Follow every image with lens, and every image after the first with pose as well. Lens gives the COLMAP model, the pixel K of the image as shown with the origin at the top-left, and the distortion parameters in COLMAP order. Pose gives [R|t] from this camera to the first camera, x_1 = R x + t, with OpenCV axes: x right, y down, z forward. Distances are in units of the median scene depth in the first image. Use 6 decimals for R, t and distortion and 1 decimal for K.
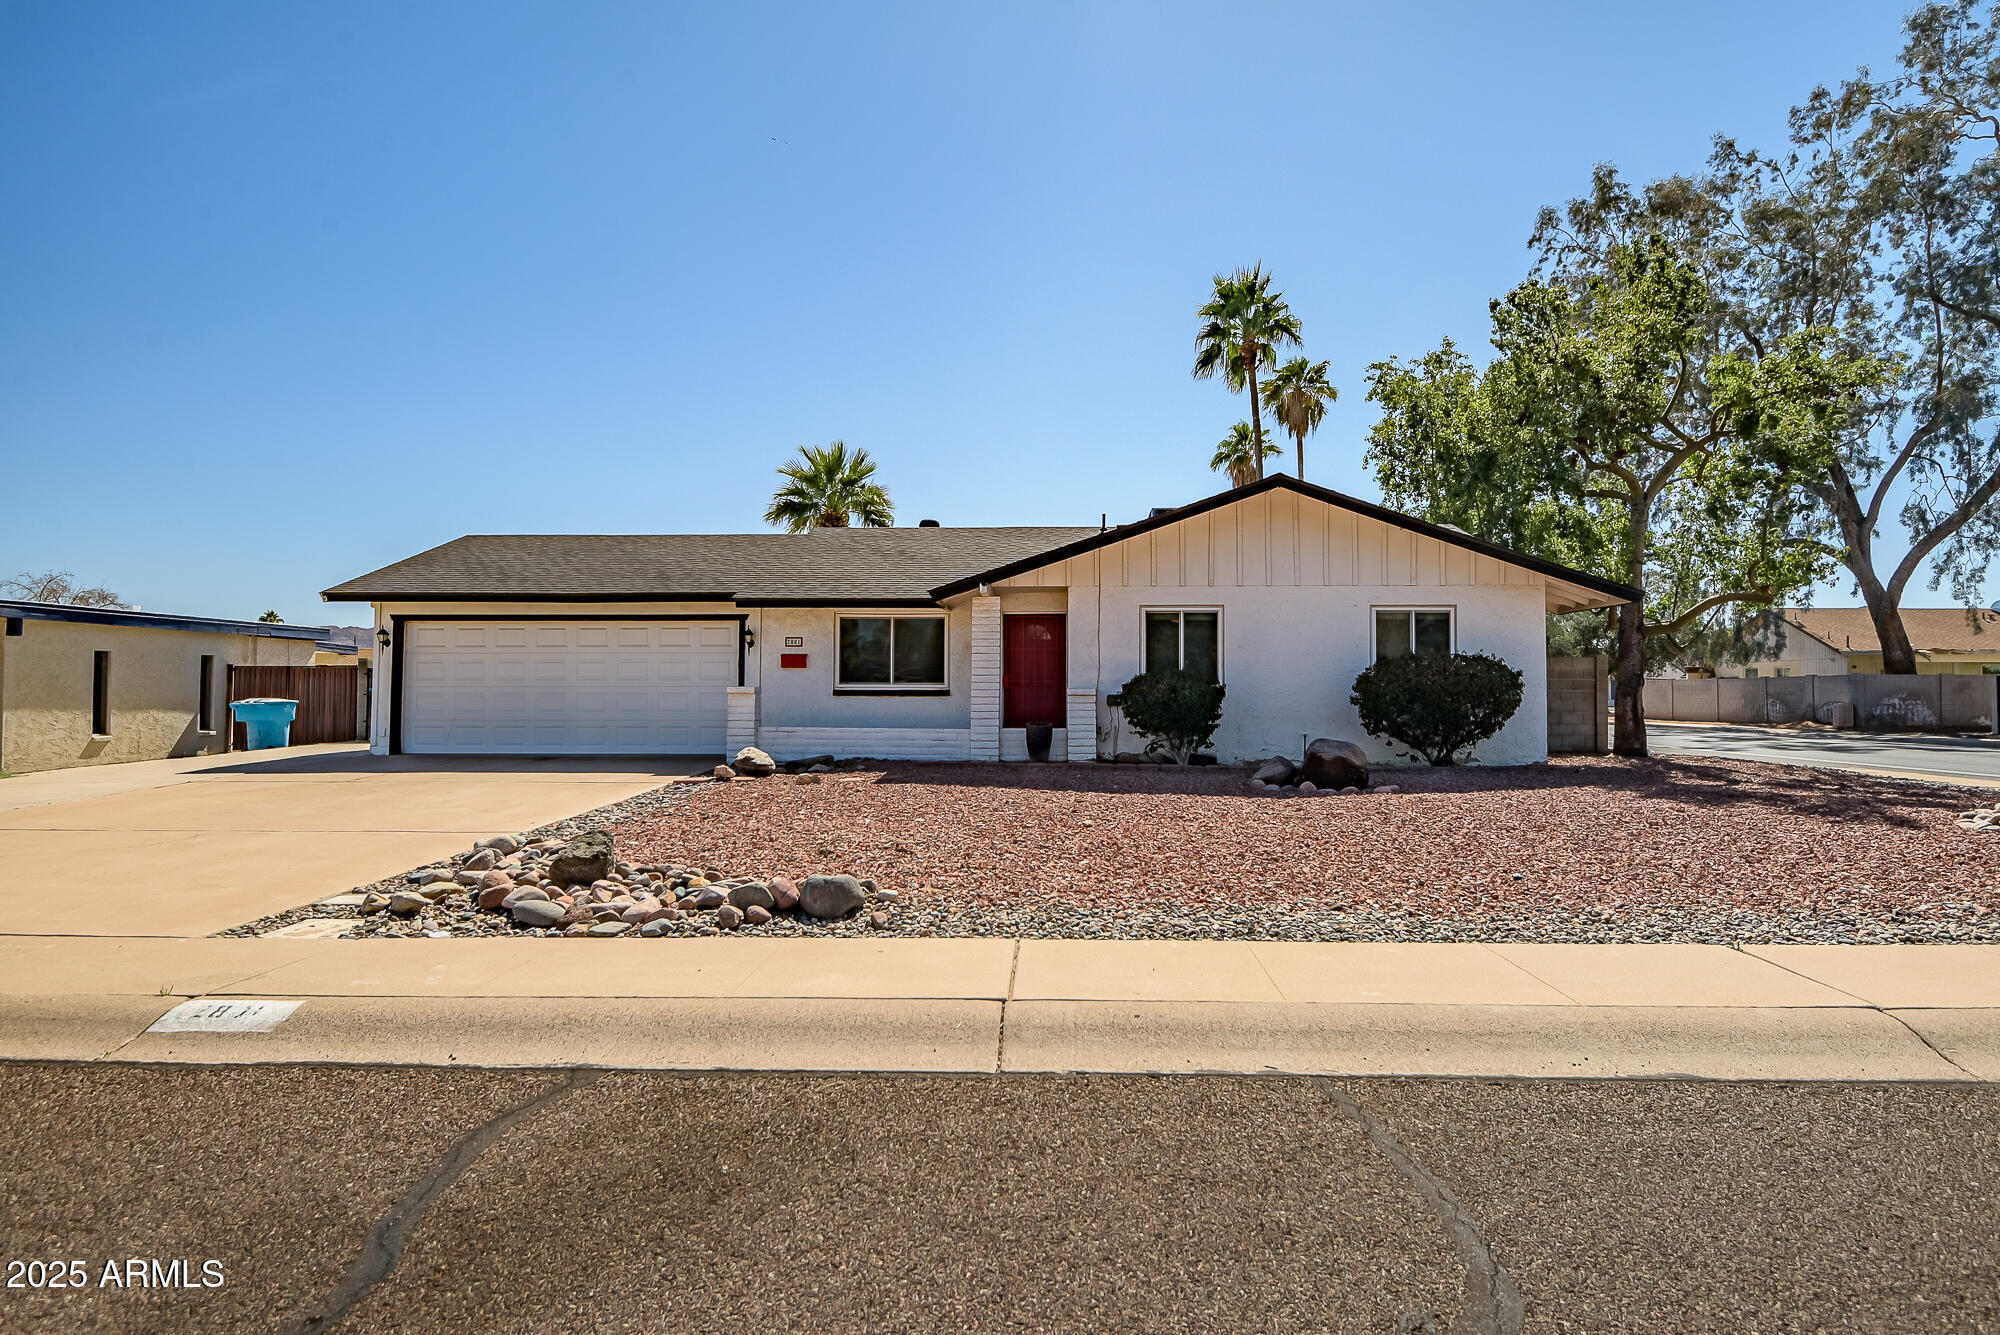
lens RADIAL K [[1147.5, 0, 1002.7], [0, 1147.5, 704.9], [0, 0, 1]] dist [0.001031, -0.013746]
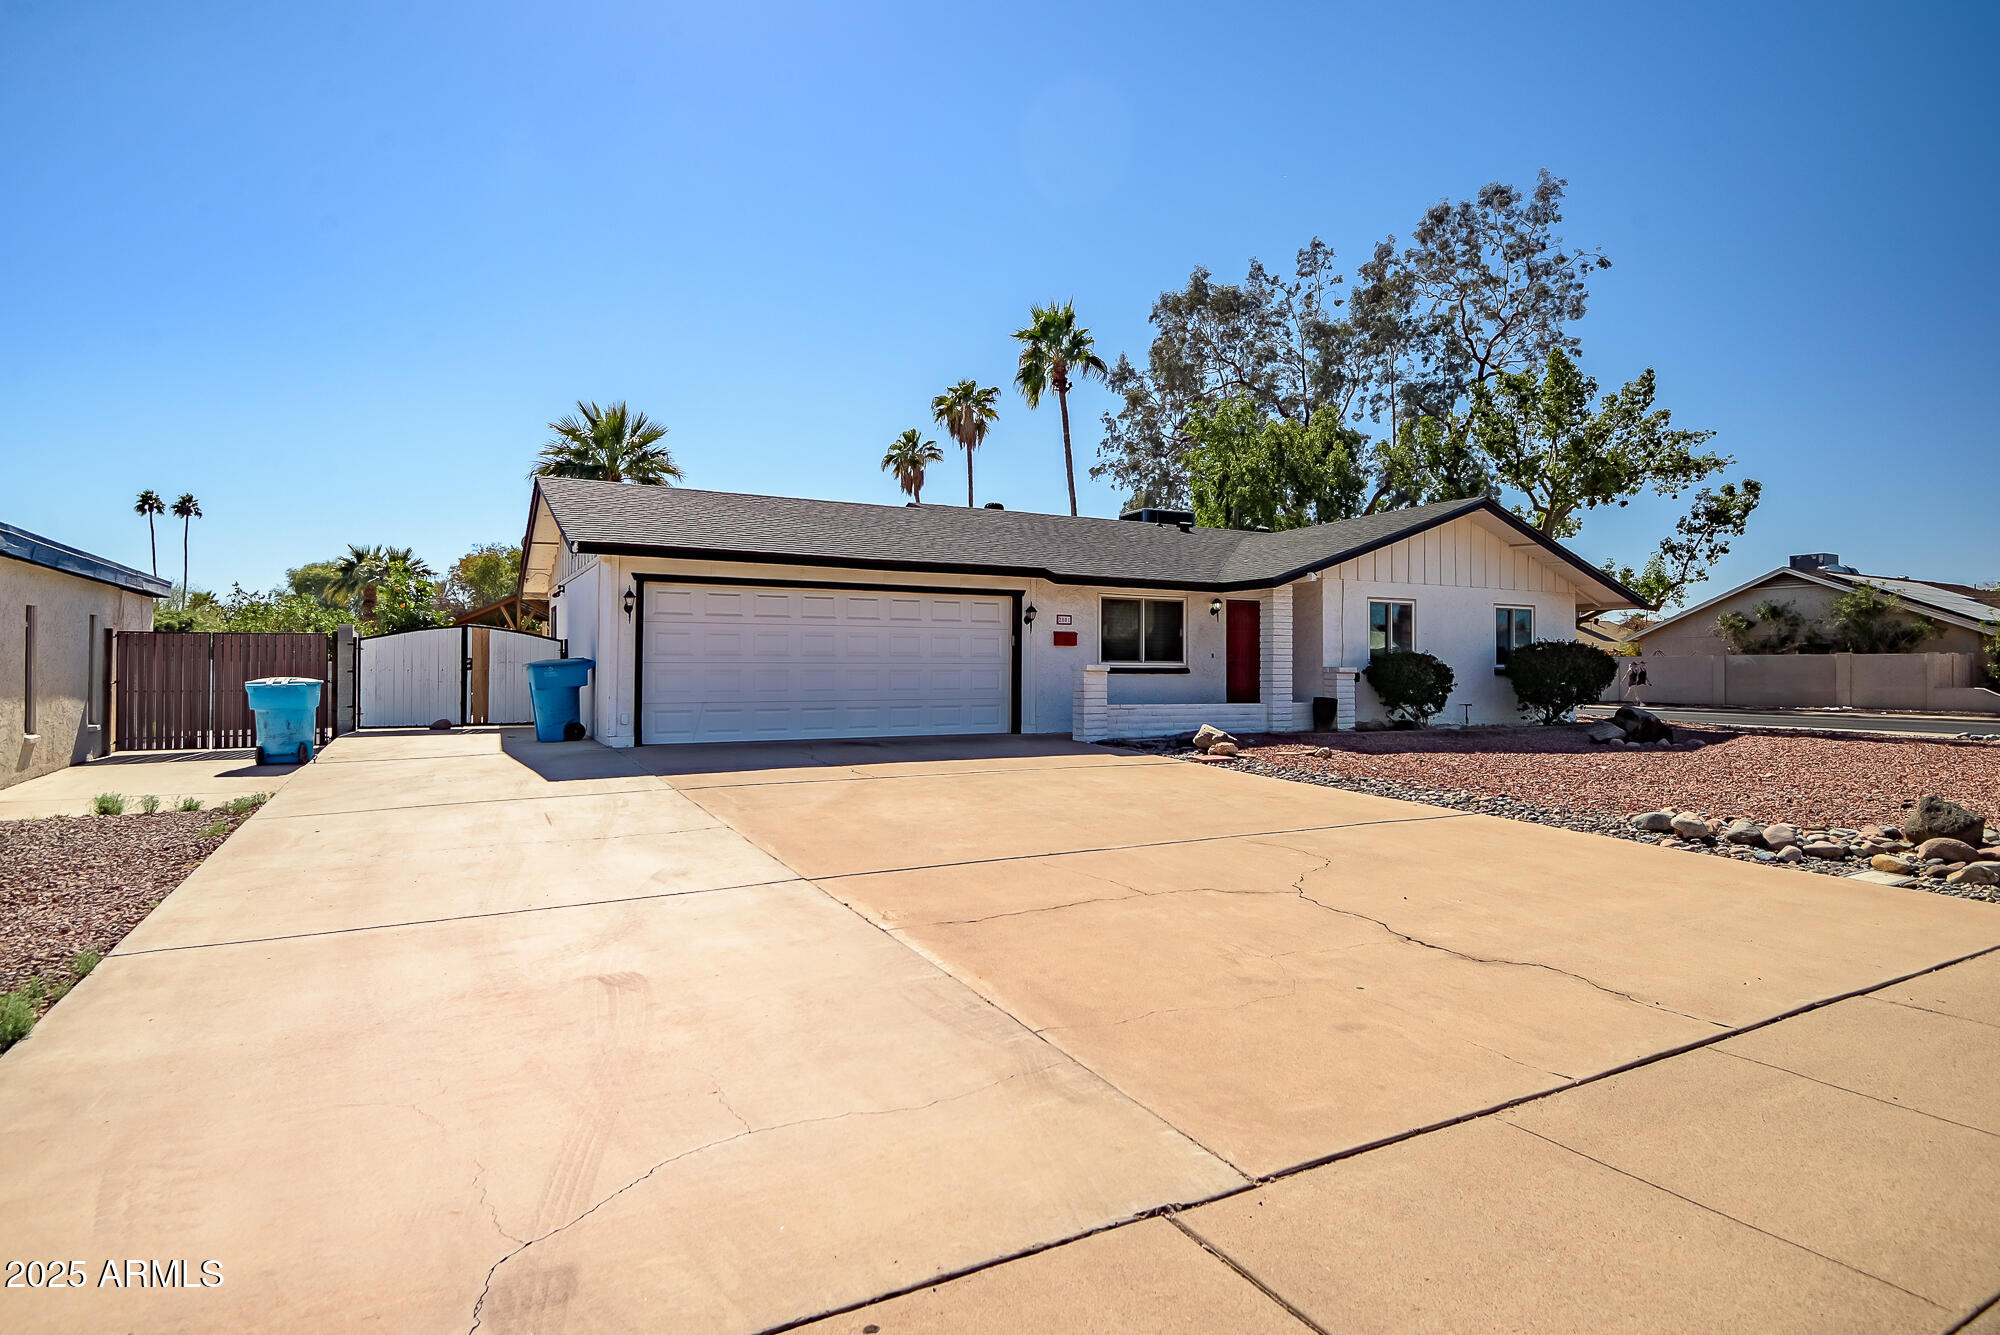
lens RADIAL K [[1046.4, 0, 1000.0], [0, 1046.4, 667.5], [0, 0, 1]] dist [0.003025, -0.000142]
pose [[0.861474, 0.002341, 0.507797, -0.687104], [0.005244, 0.999895, -0.013507, -0.001155], [-0.507775, 0.014299, 0.861371, 0.240659]]
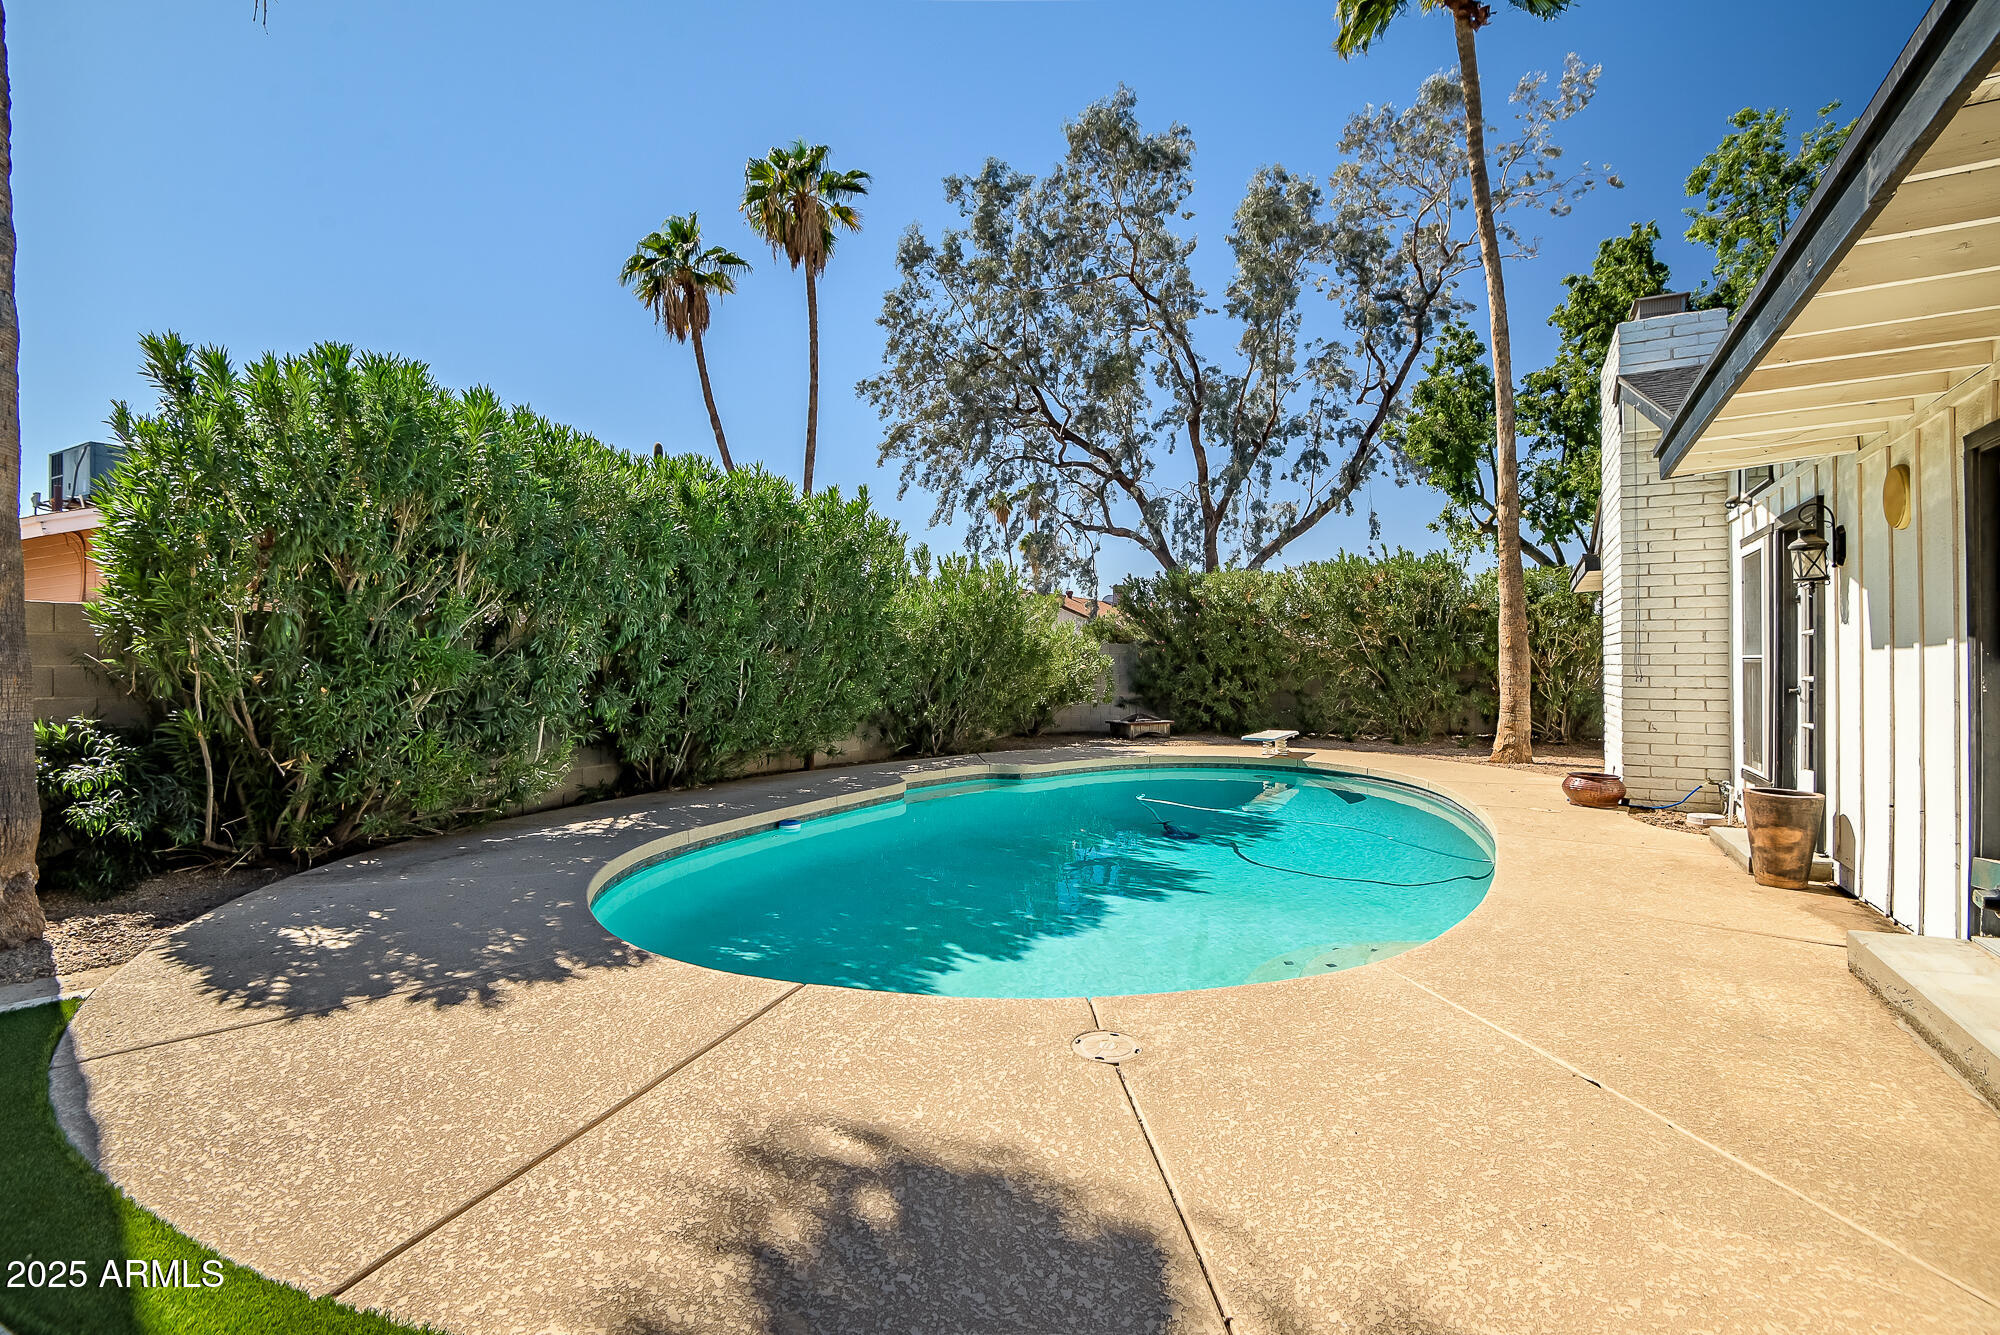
lens RADIAL K [[901.4, 0, 993.0], [0, 901.4, 652.0], [0, 0, 1]] dist [0.038796, -0.039743]
pose [[0.450476, 0.007964, 0.892753, -0.378869], [0.003336, 0.999938, -0.010603, -0.061308], [-0.892782, 0.007754, 0.450422, 1.928675]]
